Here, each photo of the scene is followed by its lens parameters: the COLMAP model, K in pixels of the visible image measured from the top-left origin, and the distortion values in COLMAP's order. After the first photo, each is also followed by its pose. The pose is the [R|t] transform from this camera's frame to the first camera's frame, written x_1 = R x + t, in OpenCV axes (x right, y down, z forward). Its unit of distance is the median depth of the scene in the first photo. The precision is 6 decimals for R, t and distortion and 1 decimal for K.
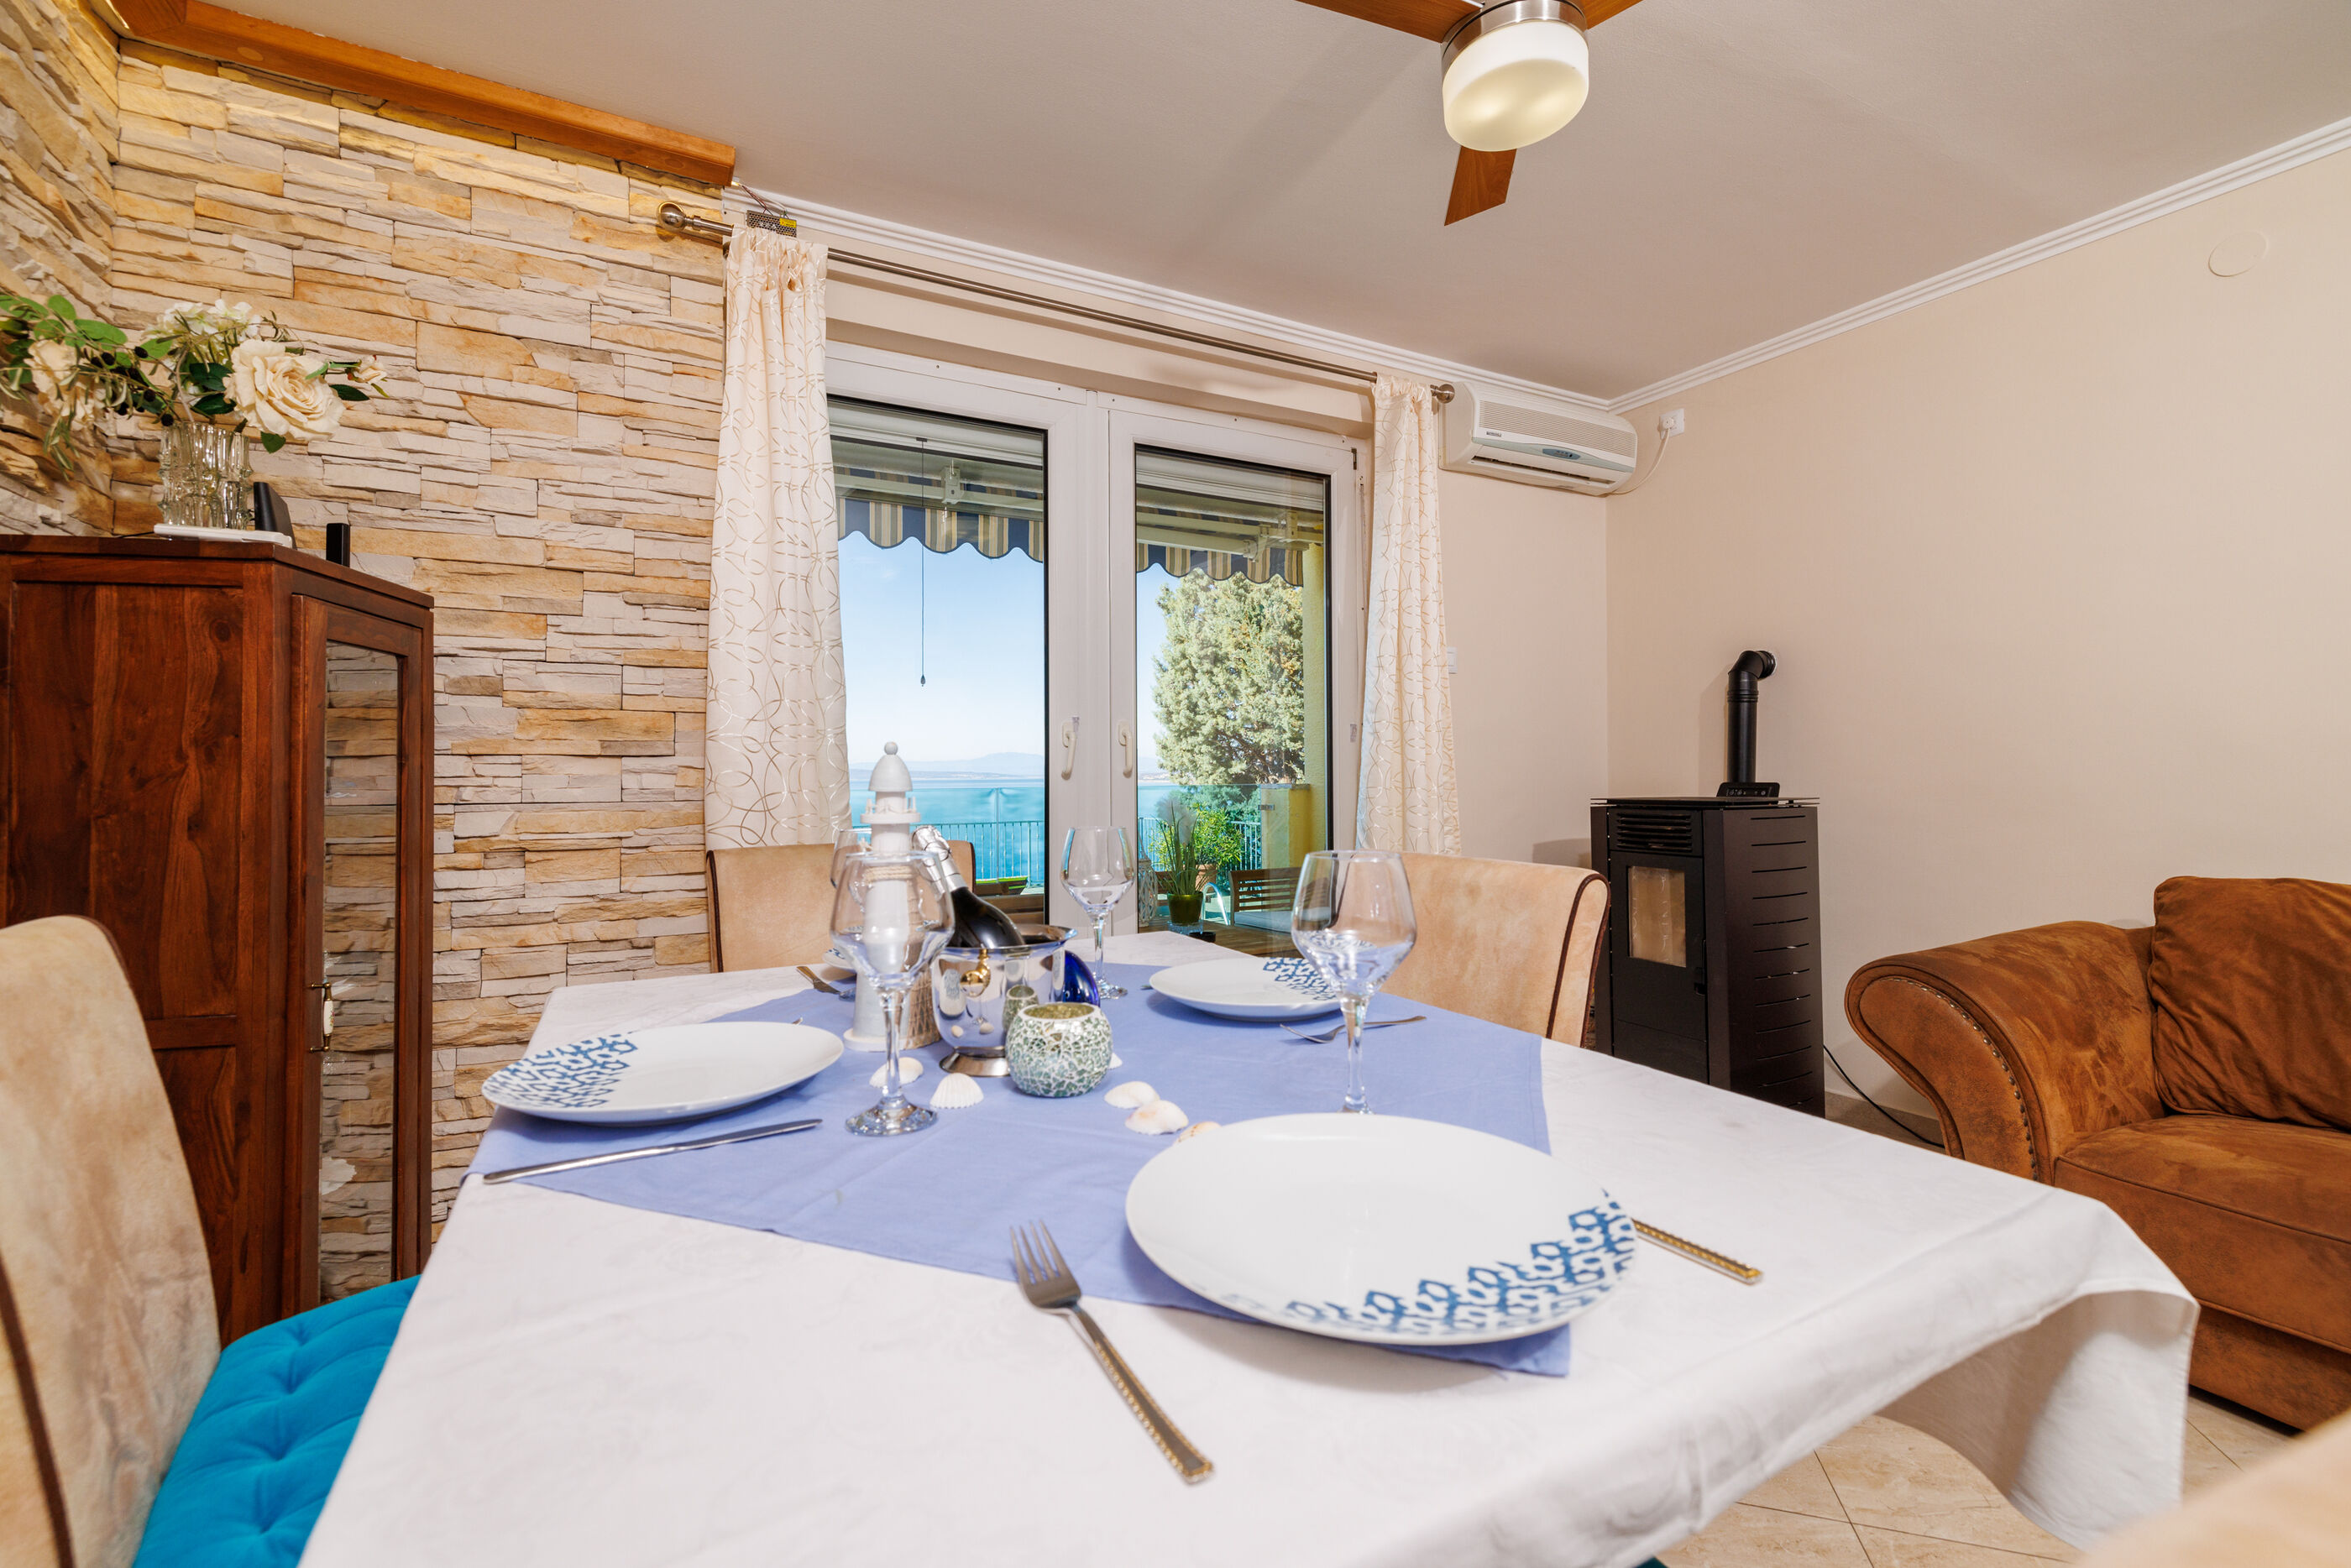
lens RADIAL K [[986.7, 0, 1176.8], [0, 986.7, 753.9], [0, 0, 1]] dist [0.000903, 0.000792]
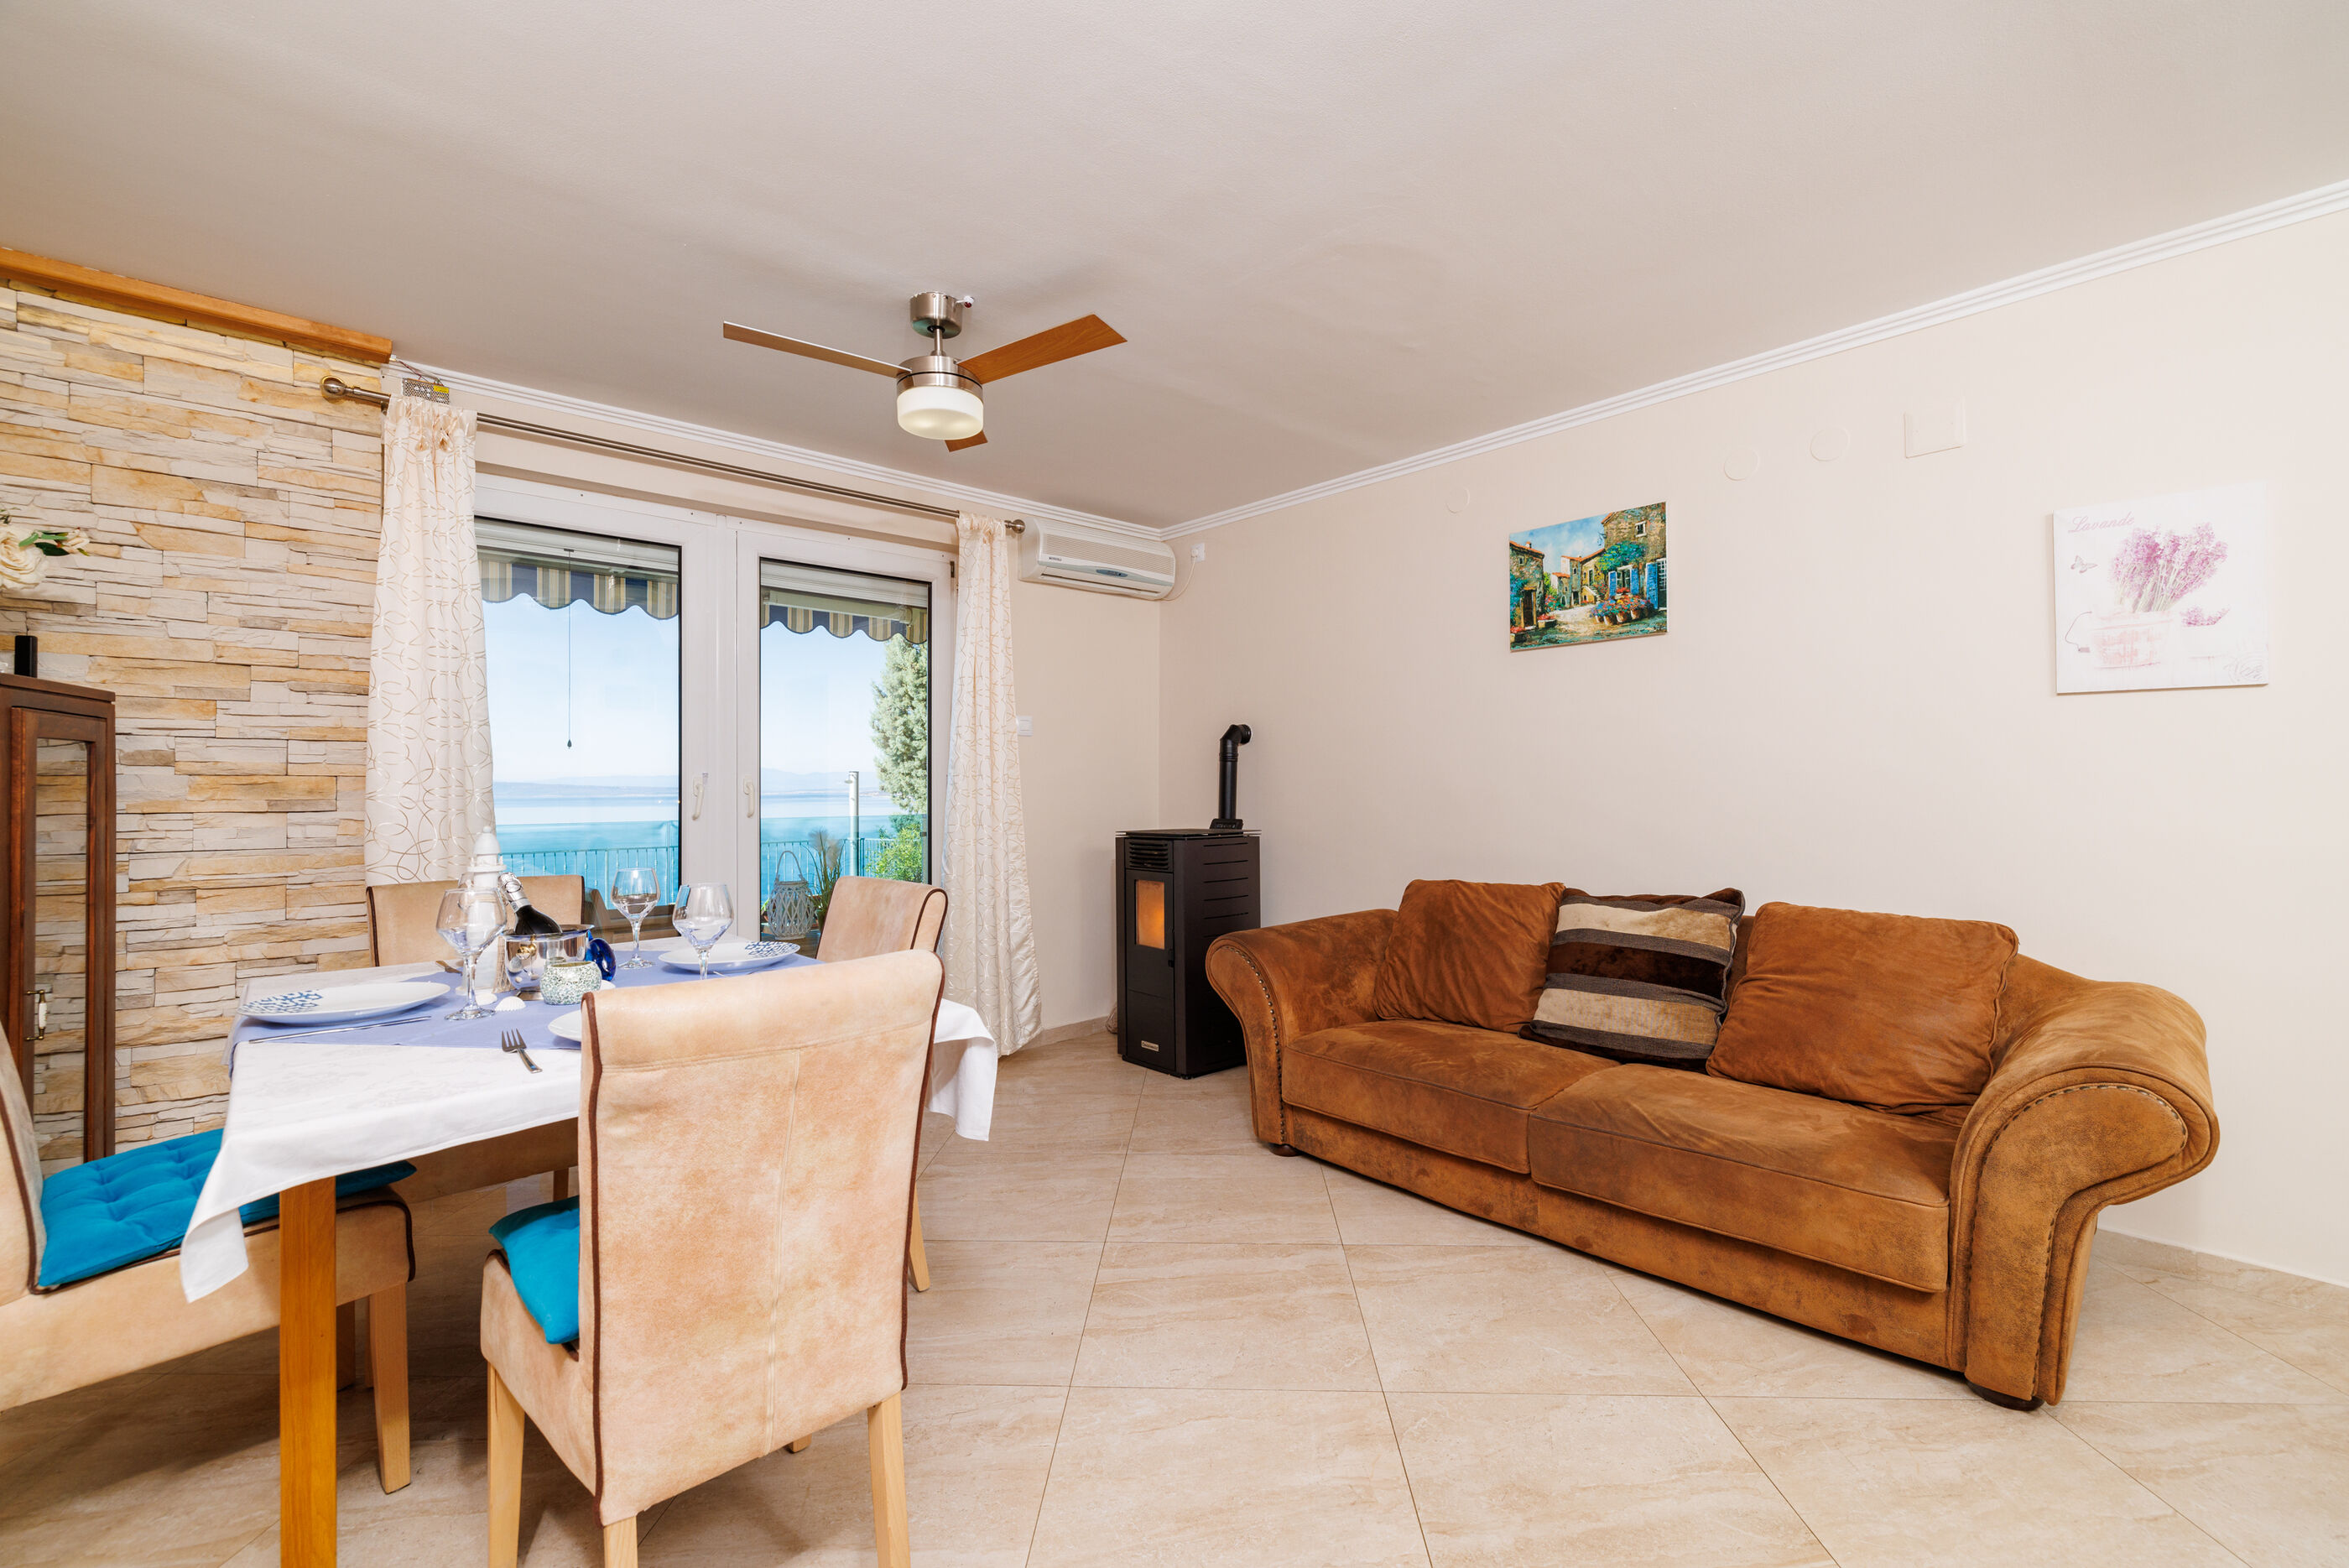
lens RADIAL K [[986.0, 0, 1176.8], [0, 986.0, 776.3], [0, 0, 1]] dist [0.000903, 0.000792]
pose [[0.970392, 0.003151, 0.241516, 0.175617], [-0.004787, 0.999969, 0.006187, -0.042244], [-0.241489, -0.007160, 0.970377, -0.370942]]
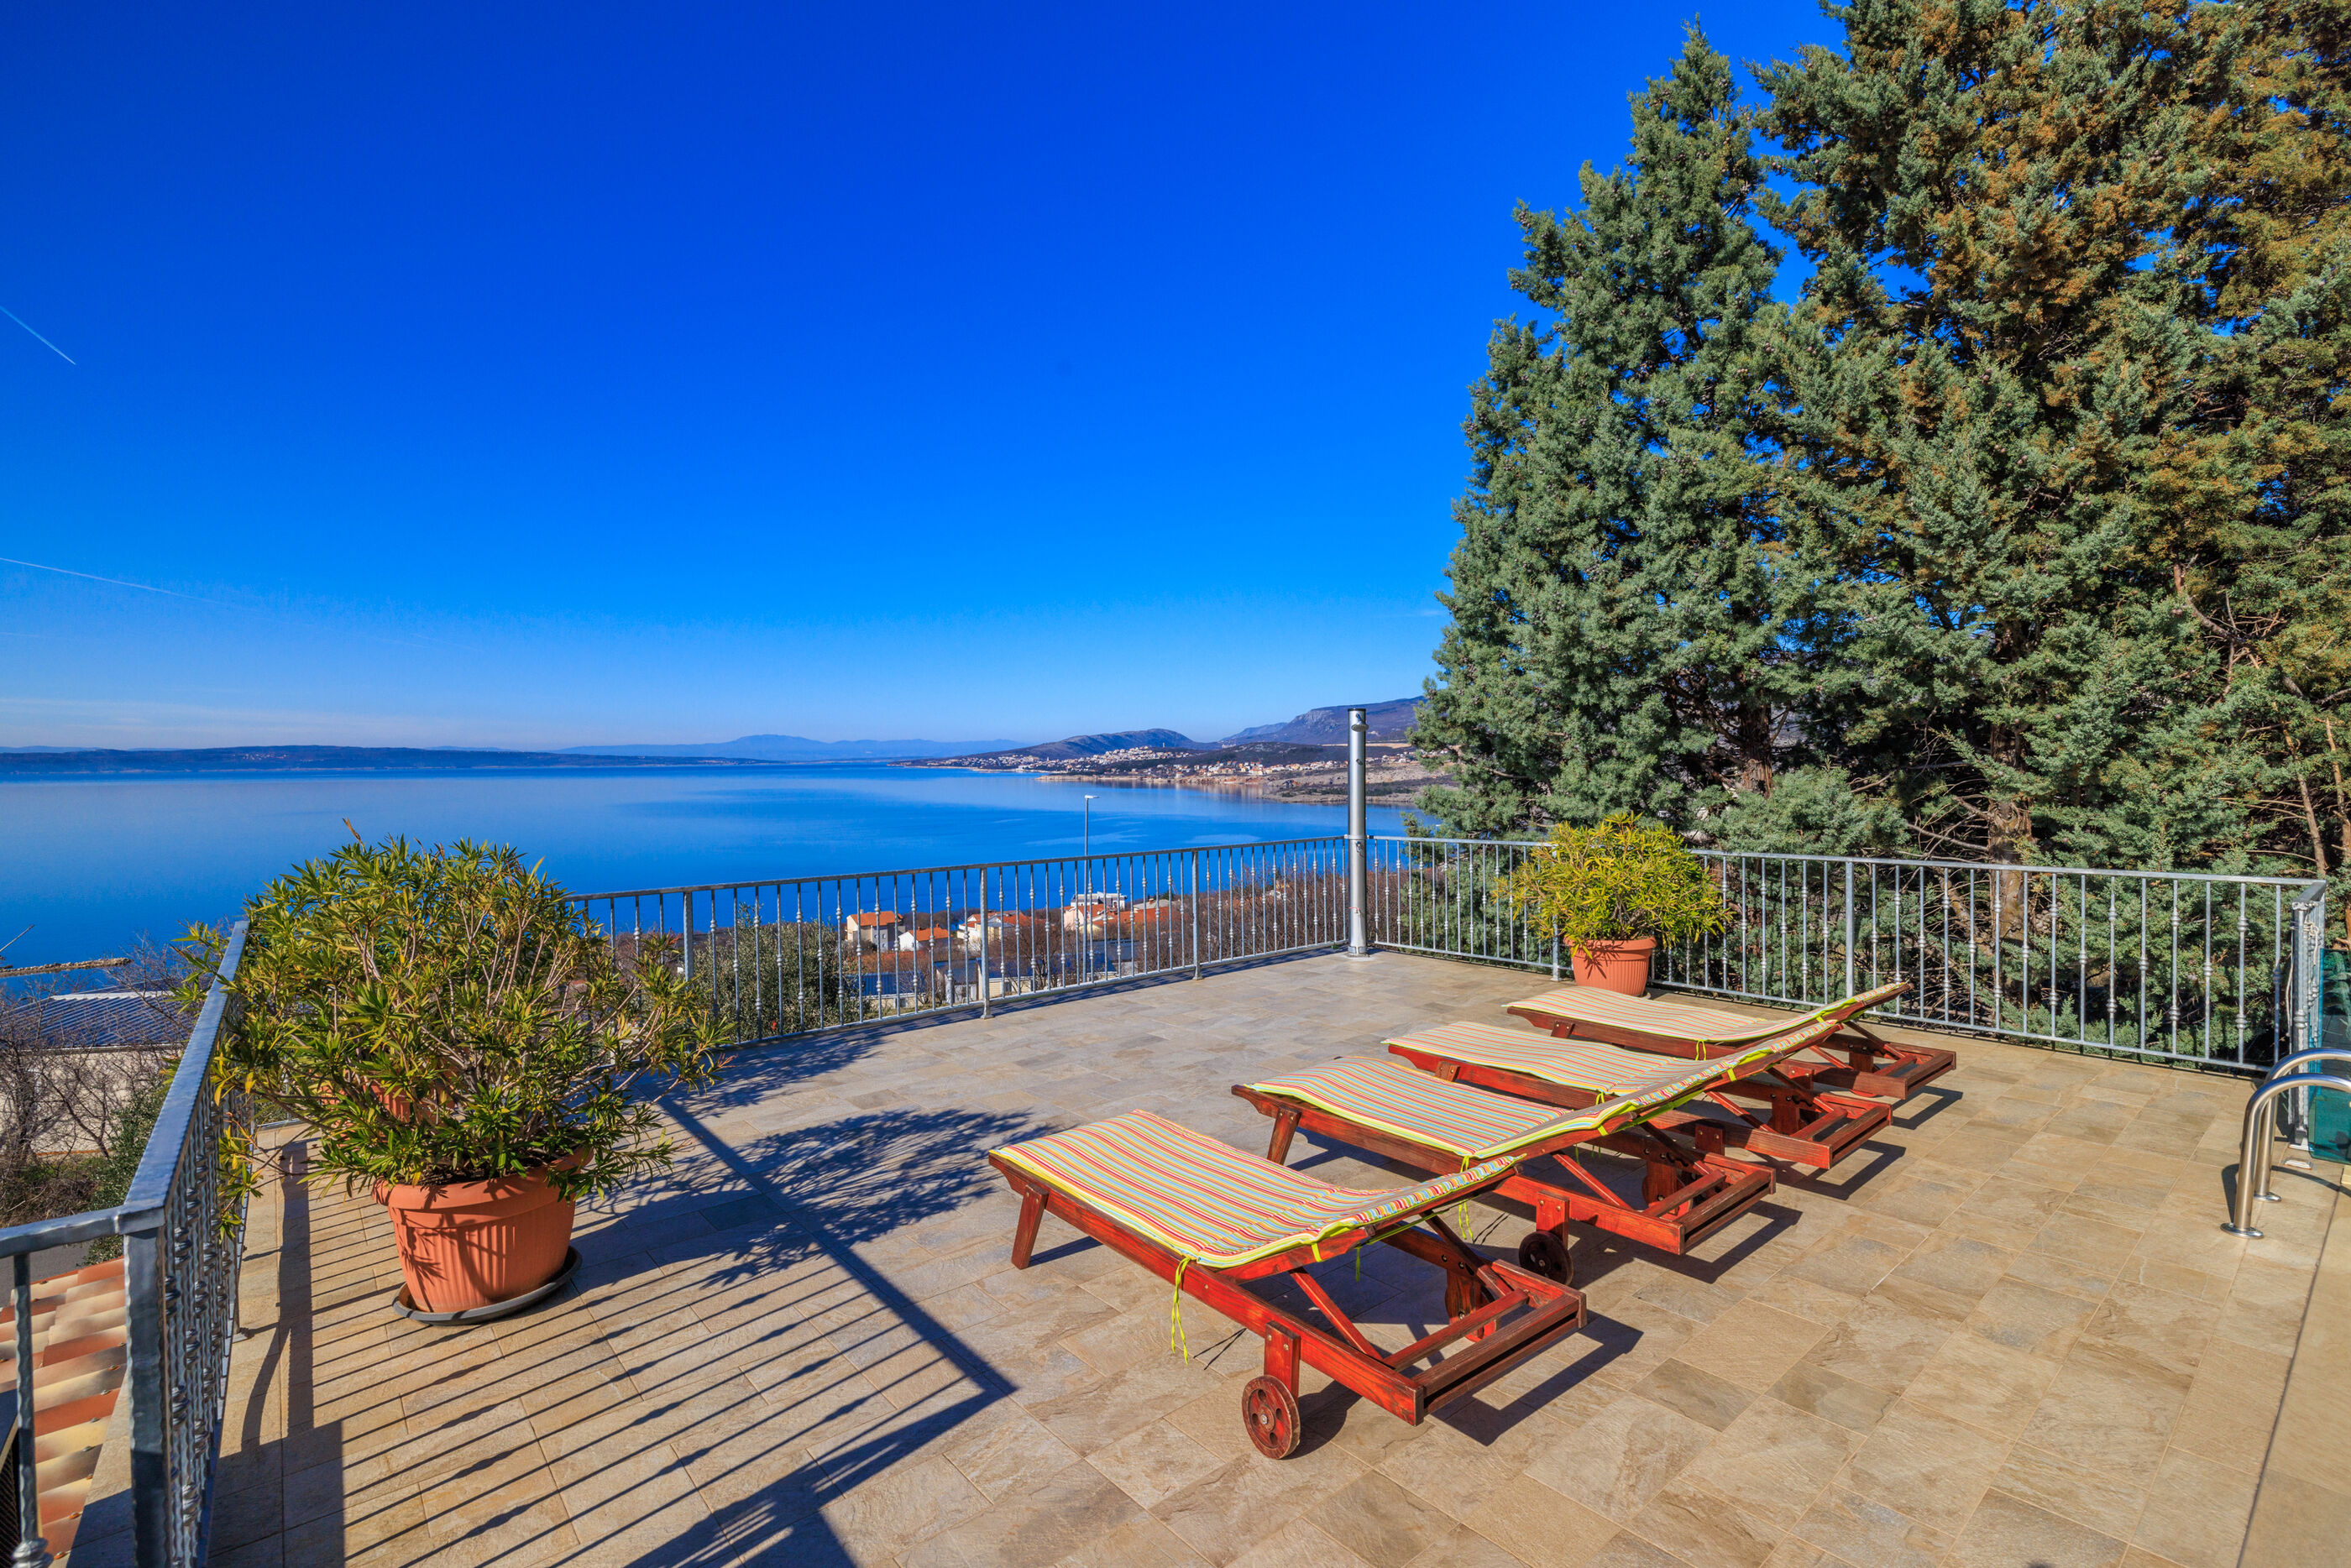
lens RADIAL K [[1080.6, 0, 1204.7], [0, 1080.6, 784.5], [0, 0, 1]] dist [-0.005191, 0.001494]
pose [[0.977958, -0.006687, 0.208693, -1.334928], [-0.002404, 0.999060, 0.043279, 0.056315], [-0.208786, -0.042827, 0.977023, 2.365300]]
